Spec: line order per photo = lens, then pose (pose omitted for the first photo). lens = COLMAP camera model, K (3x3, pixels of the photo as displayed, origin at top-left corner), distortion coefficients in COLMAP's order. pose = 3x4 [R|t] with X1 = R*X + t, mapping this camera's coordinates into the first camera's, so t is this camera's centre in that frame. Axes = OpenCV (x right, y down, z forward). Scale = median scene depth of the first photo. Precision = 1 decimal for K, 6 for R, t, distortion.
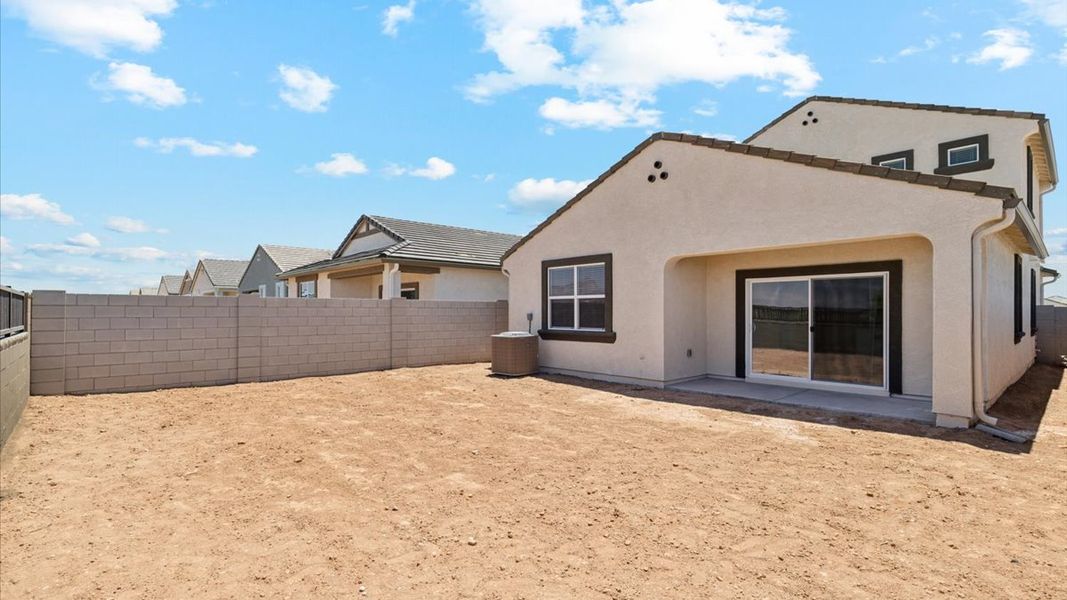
lens RADIAL K [[495.6, 0, 531.2], [0, 495.6, 310.7], [0, 0, 1]] dist [0.013734, -0.000145]
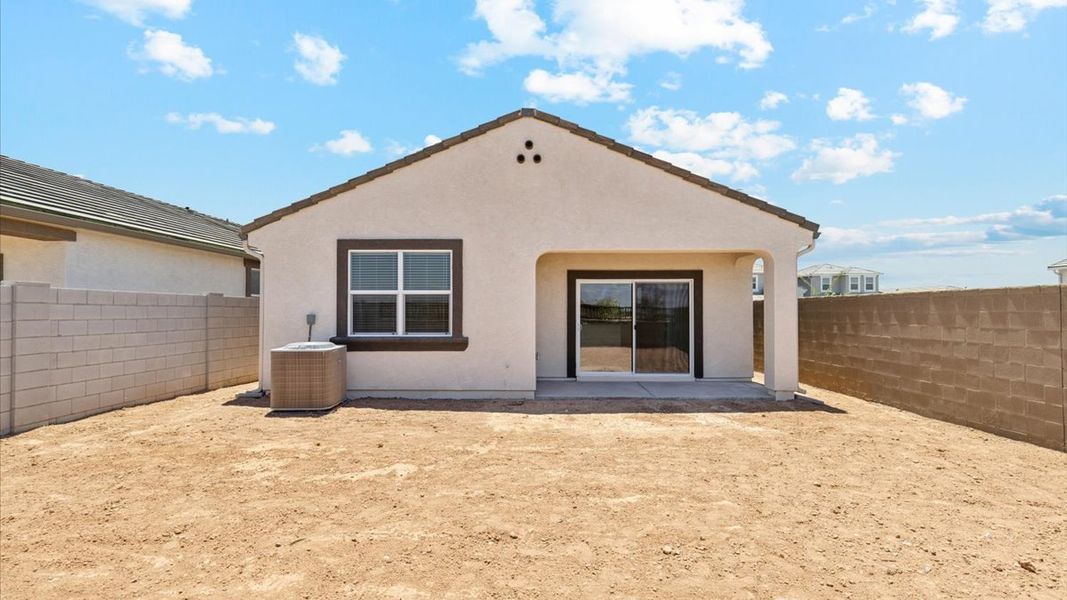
lens RADIAL K [[488.1, 0, 534.1], [0, 488.1, 306.5], [0, 0, 1]] dist [0.010576, -0.000289]
pose [[0.679586, 0.006242, 0.733569, -0.371233], [-0.002411, 0.999977, -0.006275, -0.002018], [-0.733592, 0.002496, 0.679586, 0.406426]]
